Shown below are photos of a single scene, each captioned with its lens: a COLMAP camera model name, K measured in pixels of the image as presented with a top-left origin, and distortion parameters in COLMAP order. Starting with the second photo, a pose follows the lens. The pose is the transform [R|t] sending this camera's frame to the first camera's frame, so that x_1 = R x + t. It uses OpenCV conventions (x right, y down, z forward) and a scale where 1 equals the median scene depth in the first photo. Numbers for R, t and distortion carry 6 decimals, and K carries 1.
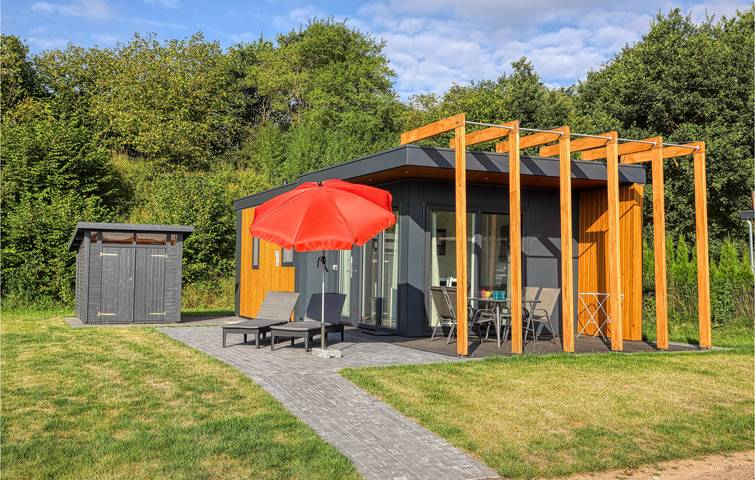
lens RADIAL K [[670.2, 0, 377.6], [0, 670.2, 239.2], [0, 0, 1]] dist [0.088020, -0.008479]
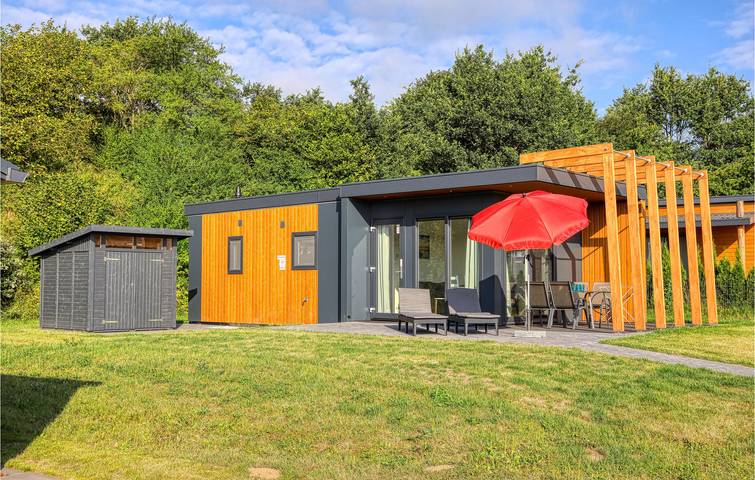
lens RADIAL K [[670.2, 0, 377.6], [0, 670.2, 239.2], [0, 0, 1]] dist [0.088020, -0.008479]
pose [[0.954777, 0.006499, 0.297252, -0.319523], [-0.002243, 0.999890, -0.014654, 0.007284], [-0.297315, 0.013324, 0.954687, -0.043173]]
